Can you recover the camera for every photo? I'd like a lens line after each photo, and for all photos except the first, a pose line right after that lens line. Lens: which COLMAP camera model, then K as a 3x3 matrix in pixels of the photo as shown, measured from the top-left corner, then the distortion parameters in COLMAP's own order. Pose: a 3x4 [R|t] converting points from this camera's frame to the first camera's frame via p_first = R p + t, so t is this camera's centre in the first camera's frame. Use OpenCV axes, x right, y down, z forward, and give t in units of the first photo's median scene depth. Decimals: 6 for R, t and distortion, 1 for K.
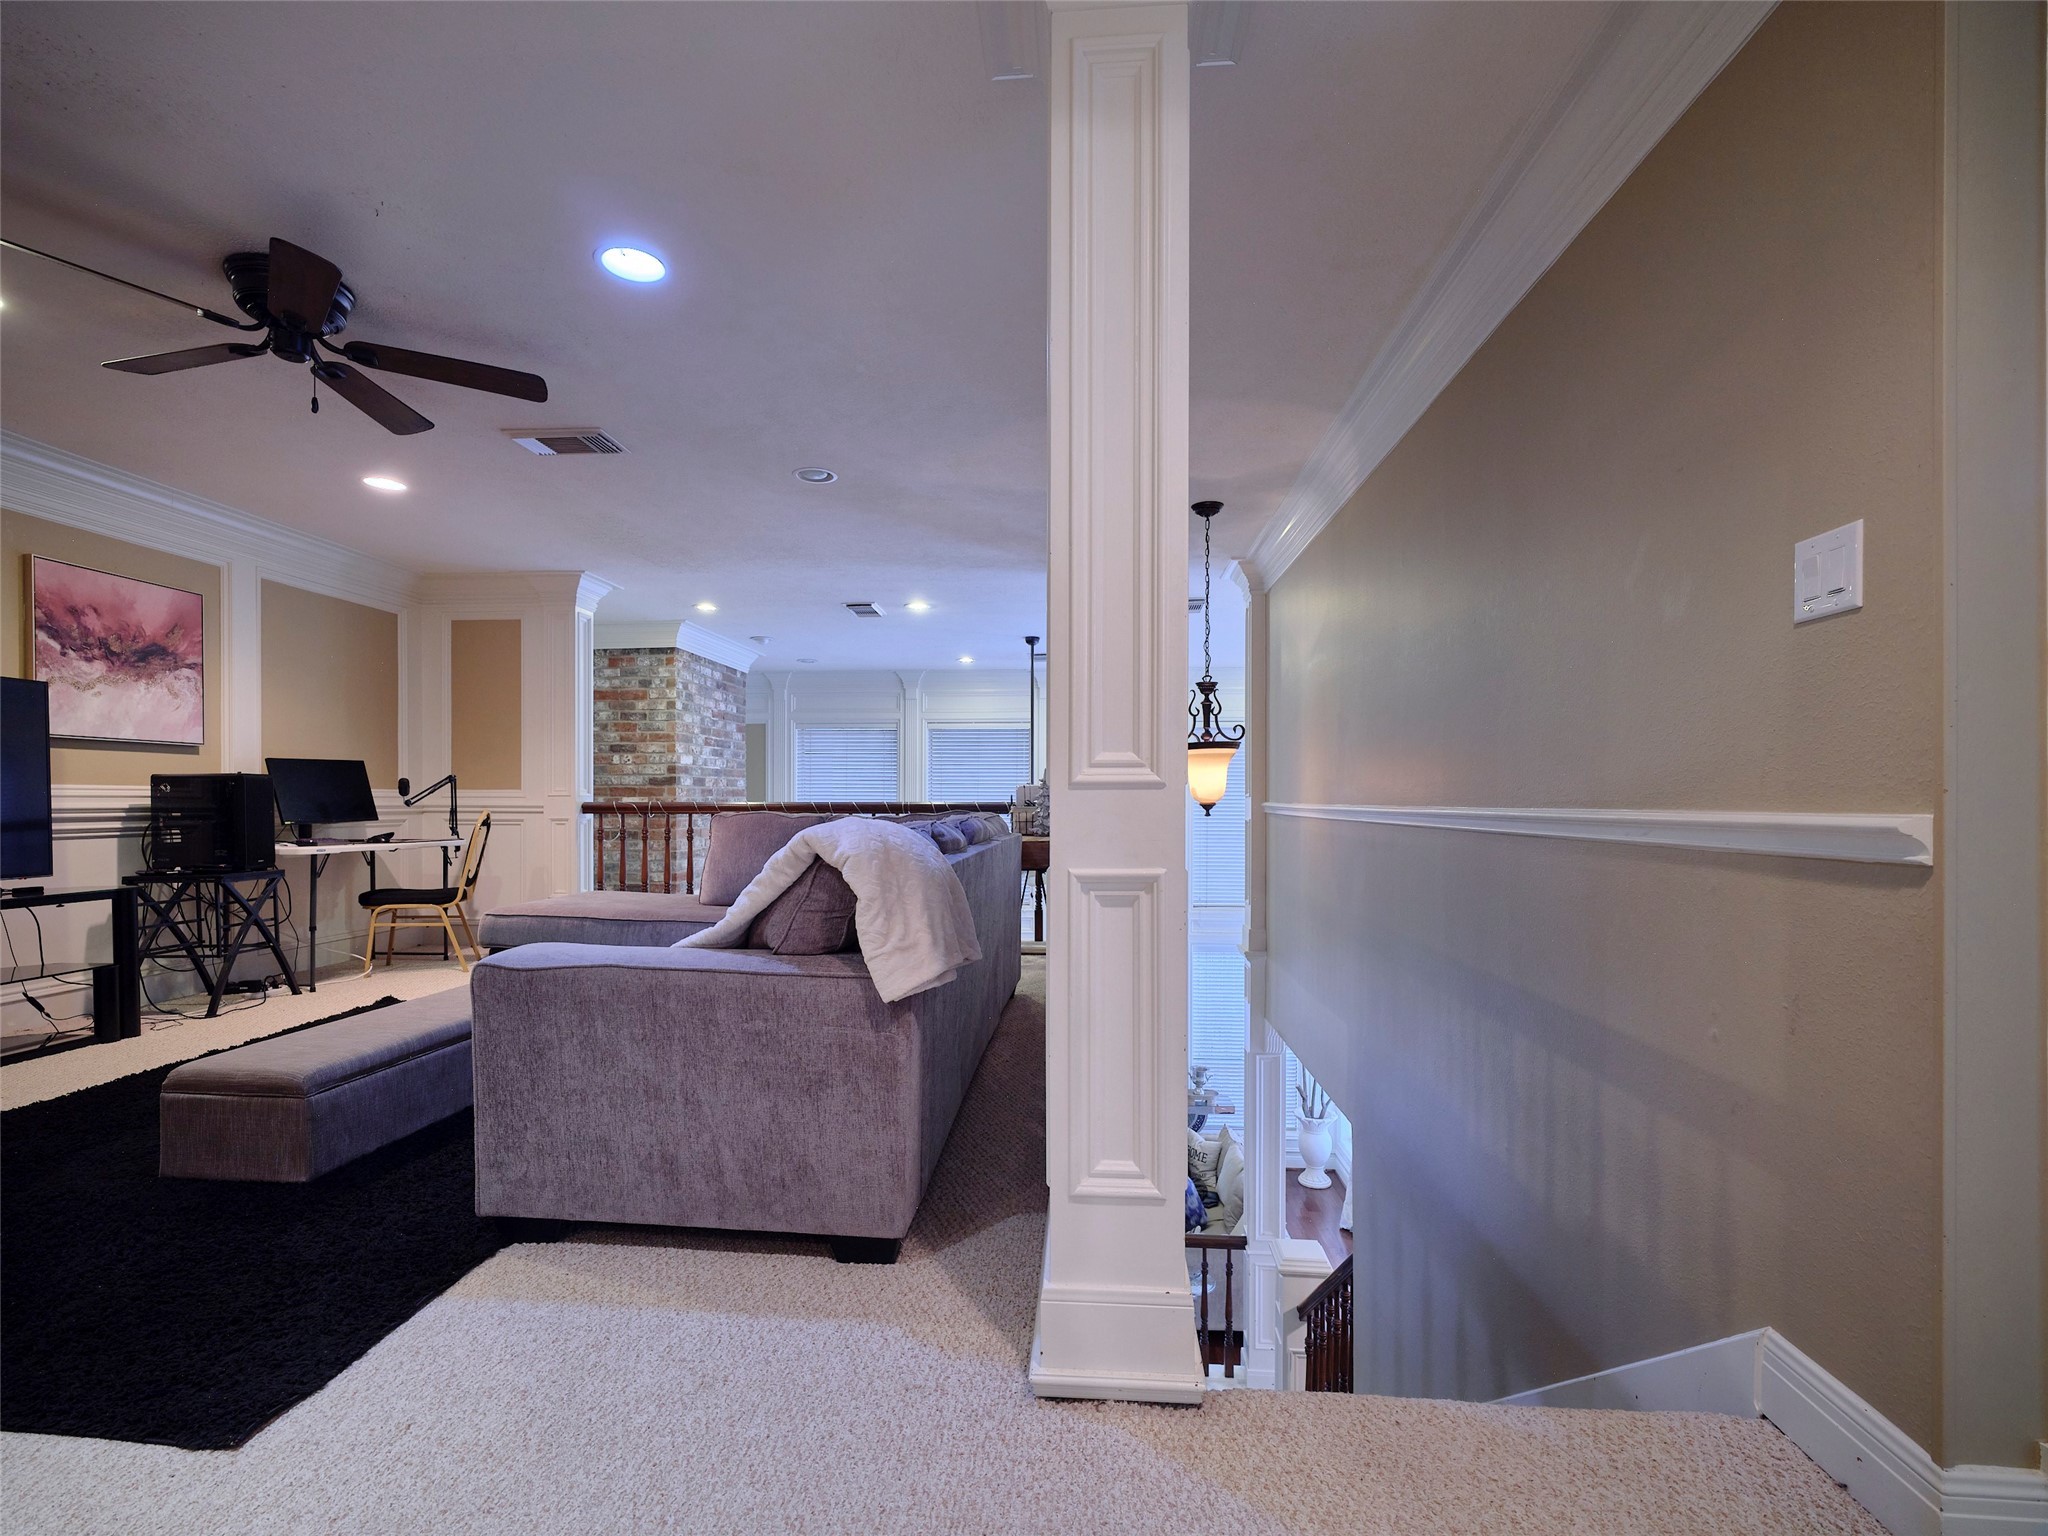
lens RADIAL K [[933.8, 0, 1017.8], [0, 933.8, 769.2], [0, 0, 1]] dist [-0.001735, 0.000529]
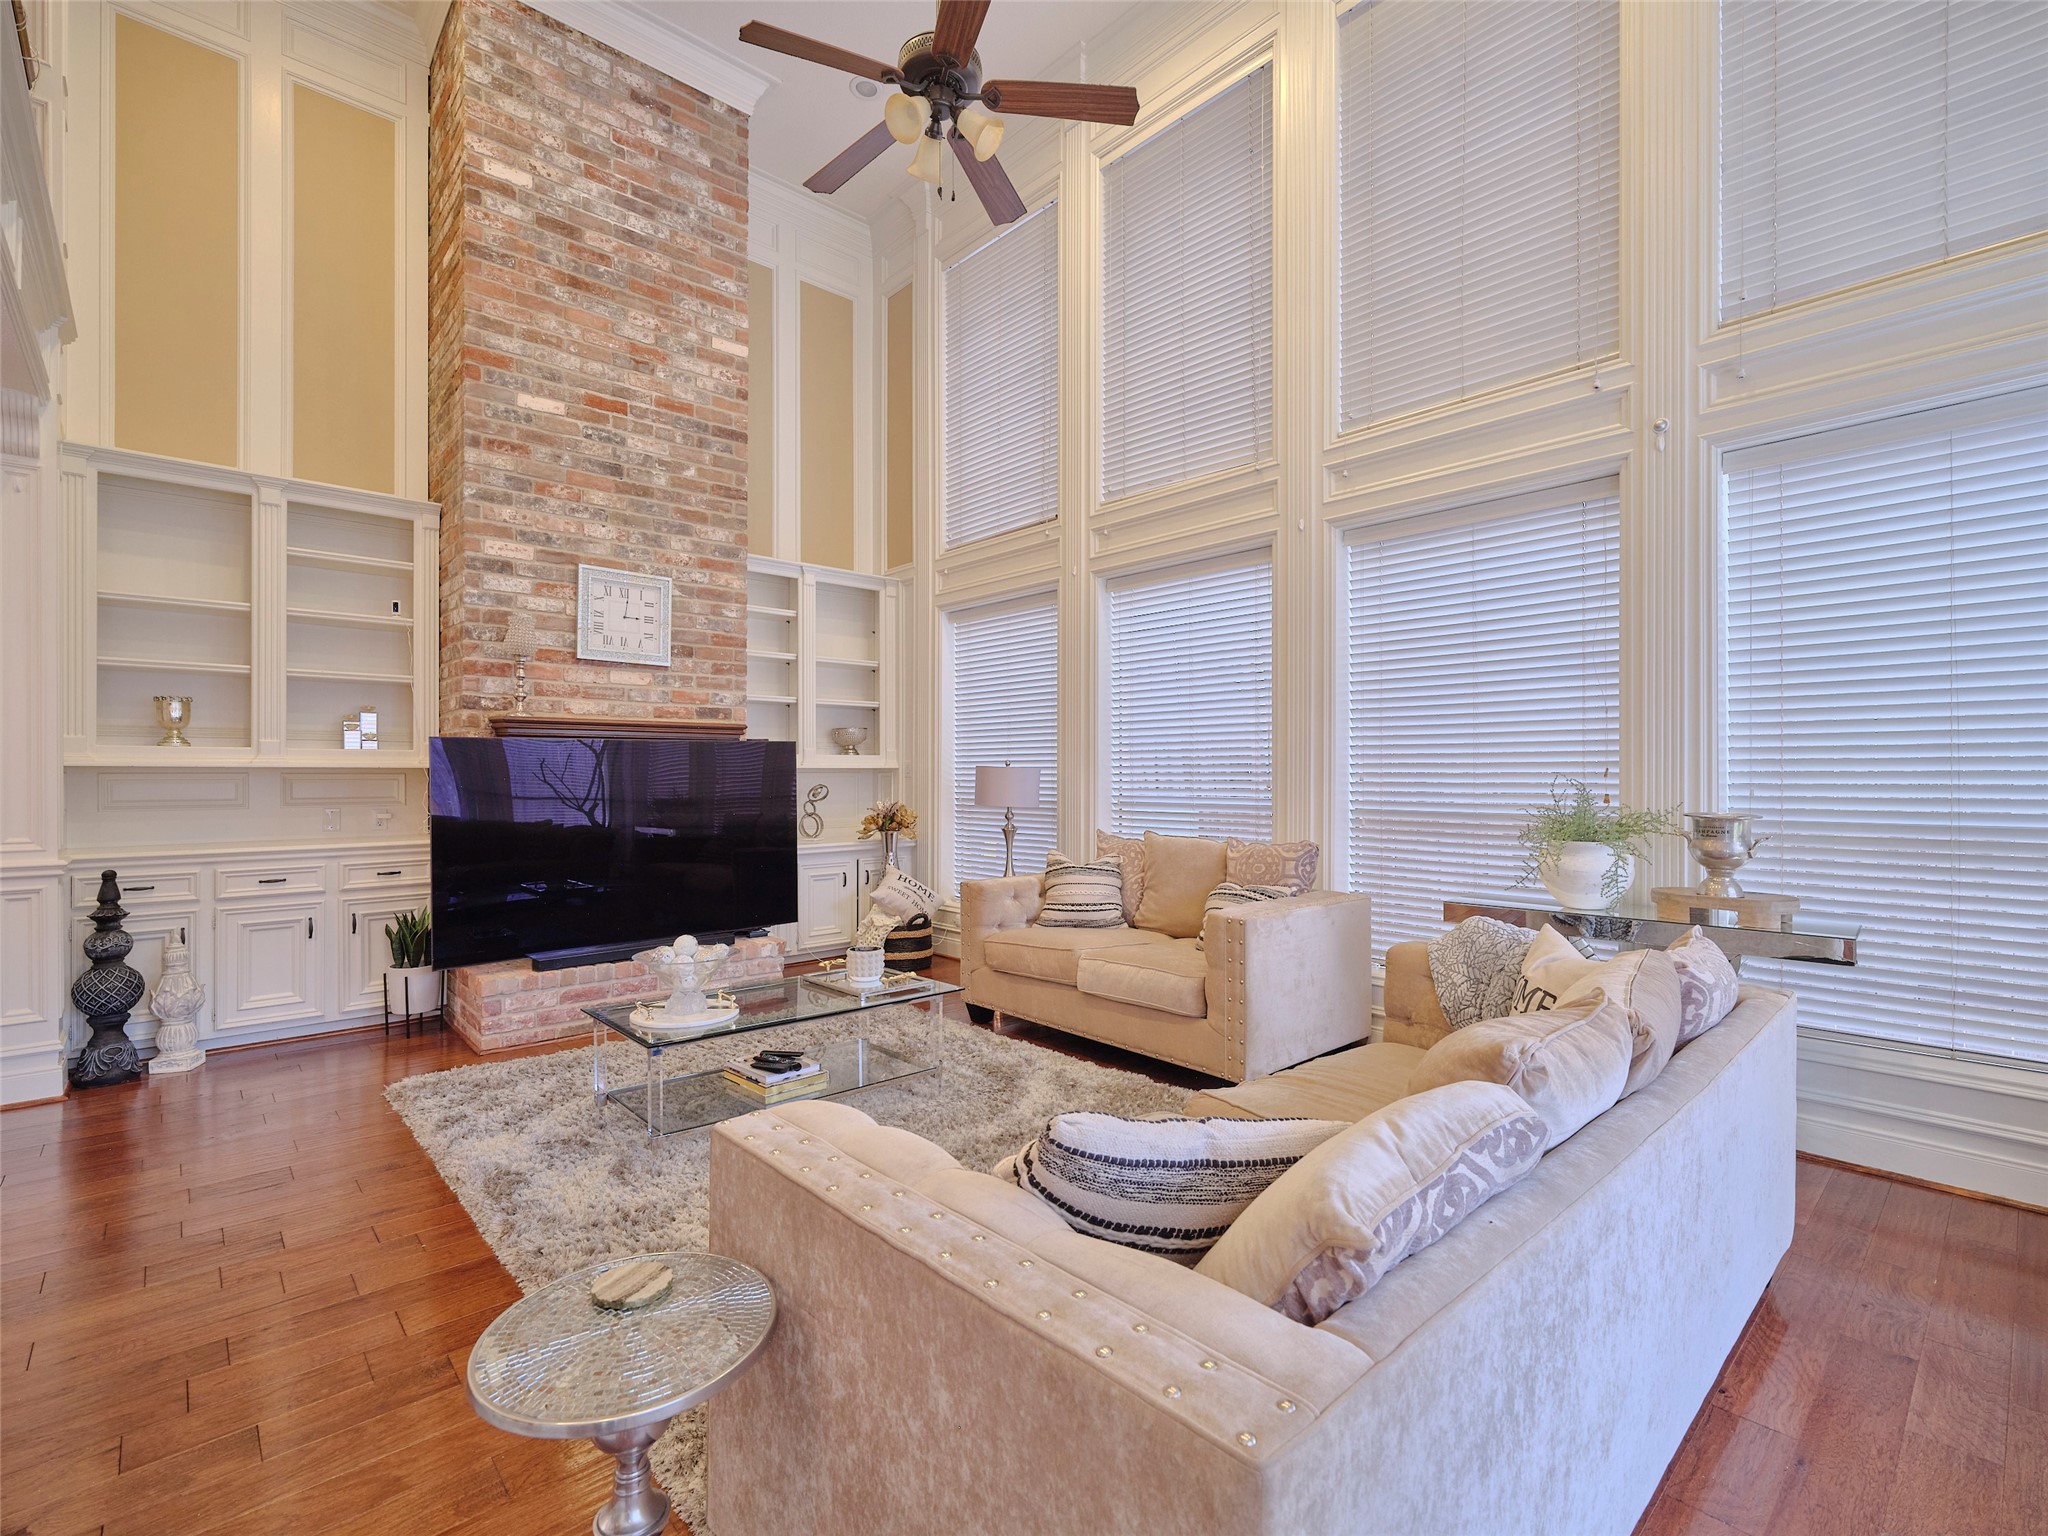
lens RADIAL K [[939.4, 0, 1014.6], [0, 939.4, 773.9], [0, 0, 1]] dist [0.000047, 0.000232]
pose [[0.727204, 0.002461, -0.686417, 0.607842], [0.019216, 0.999529, 0.023942, 0.737689], [0.686153, -0.030600, 0.726814, 1.518293]]
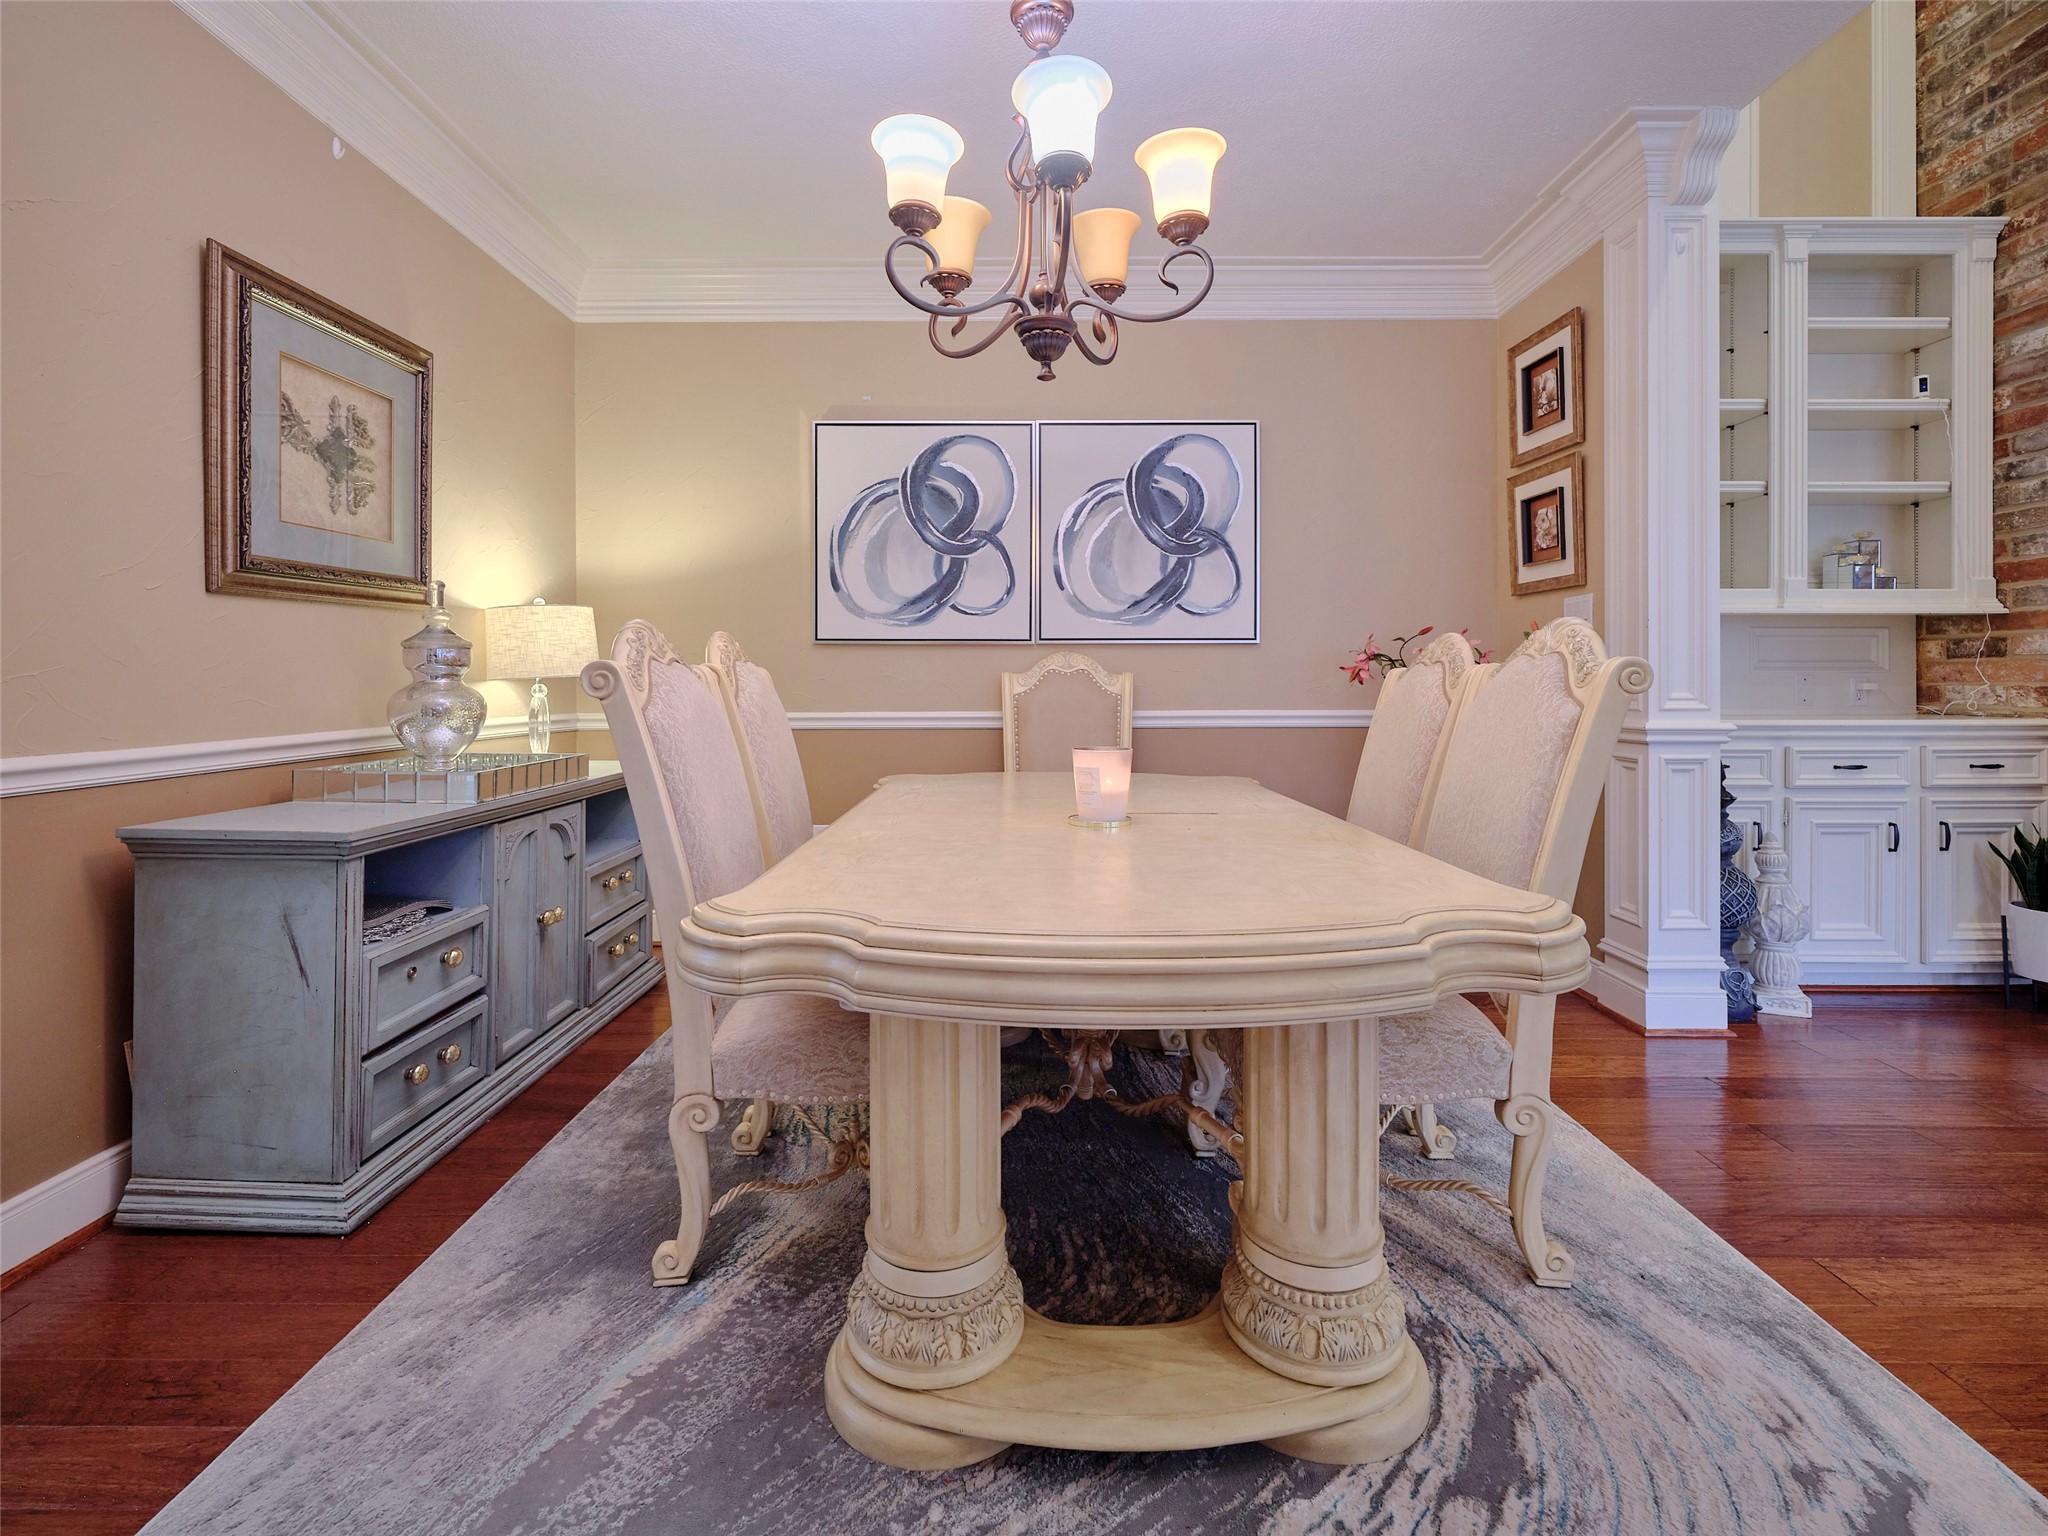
lens RADIAL K [[952.1, 0, 1024.6], [0, 952.1, 683.4], [0, 0, 1]] dist [-0.000735, -0.000100]
pose [[0.065904, 0.000930, -0.997826, -0.026847], [0.029906, 0.999548, 0.002907, 0.779301], [0.997378, -0.030033, 0.065846, 0.968776]]
